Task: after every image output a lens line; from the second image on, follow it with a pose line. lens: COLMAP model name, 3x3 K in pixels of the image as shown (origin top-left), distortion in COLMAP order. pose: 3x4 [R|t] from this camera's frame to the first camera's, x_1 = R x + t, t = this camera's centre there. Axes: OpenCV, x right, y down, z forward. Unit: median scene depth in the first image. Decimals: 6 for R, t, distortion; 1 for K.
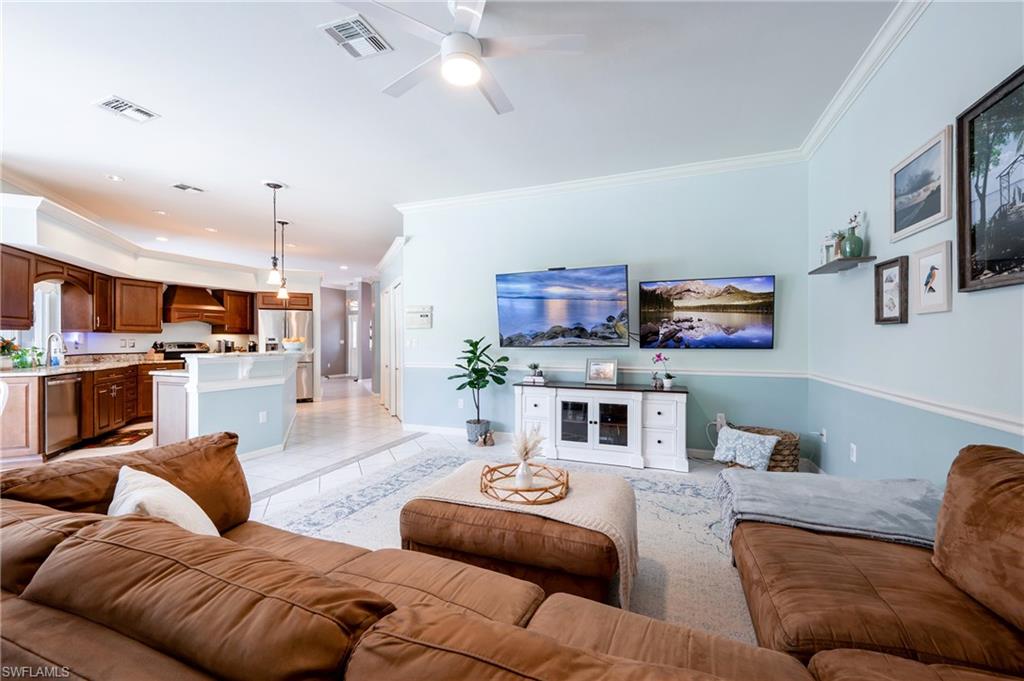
lens RADIAL K [[410.0, 0, 512.0], [0, 410.0, 340.5], [0, 0, 1]] dist [0.001339, -0.000530]
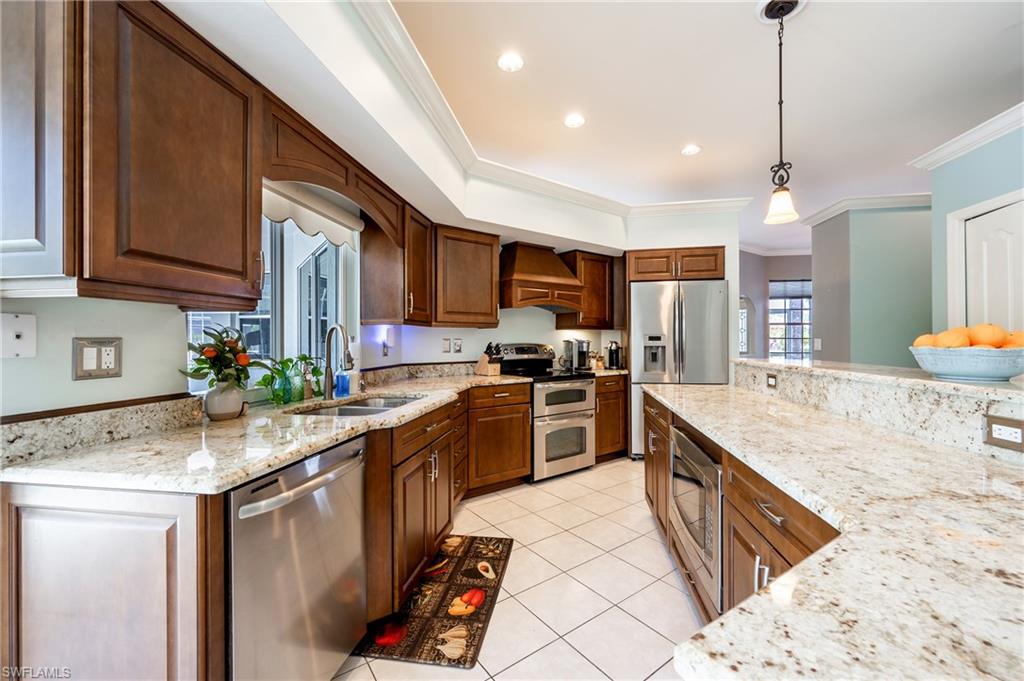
lens RADIAL K [[410.0, 0, 512.0], [0, 410.0, 340.5], [0, 0, 1]] dist [0.001339, -0.000530]
pose [[0.832932, -0.000482, -0.553375, -0.587745], [0.001535, 0.999998, 0.001441, -0.000799], [0.553373, -0.002050, 0.832931, 0.607321]]
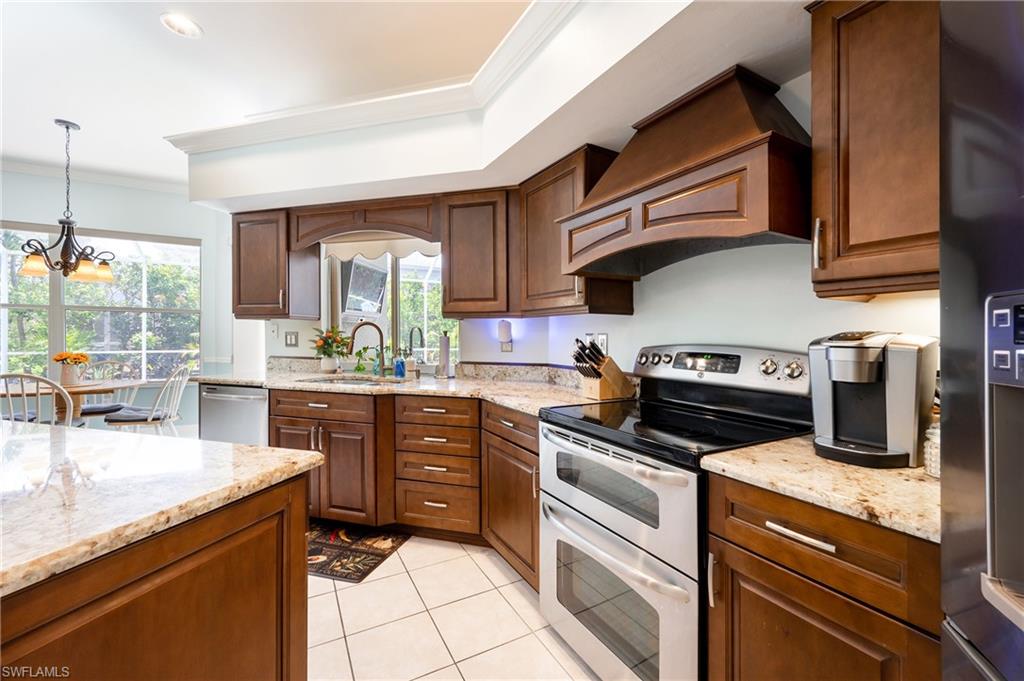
lens RADIAL K [[416.5, 0, 514.6], [0, 416.5, 340.5], [0, 0, 1]] dist [0.002340, 0.000352]
pose [[-0.656414, 0.006625, -0.754372, -0.648027], [-0.007033, 0.999864, 0.014901, -0.001155], [0.754368, 0.015086, -0.656278, 1.289064]]
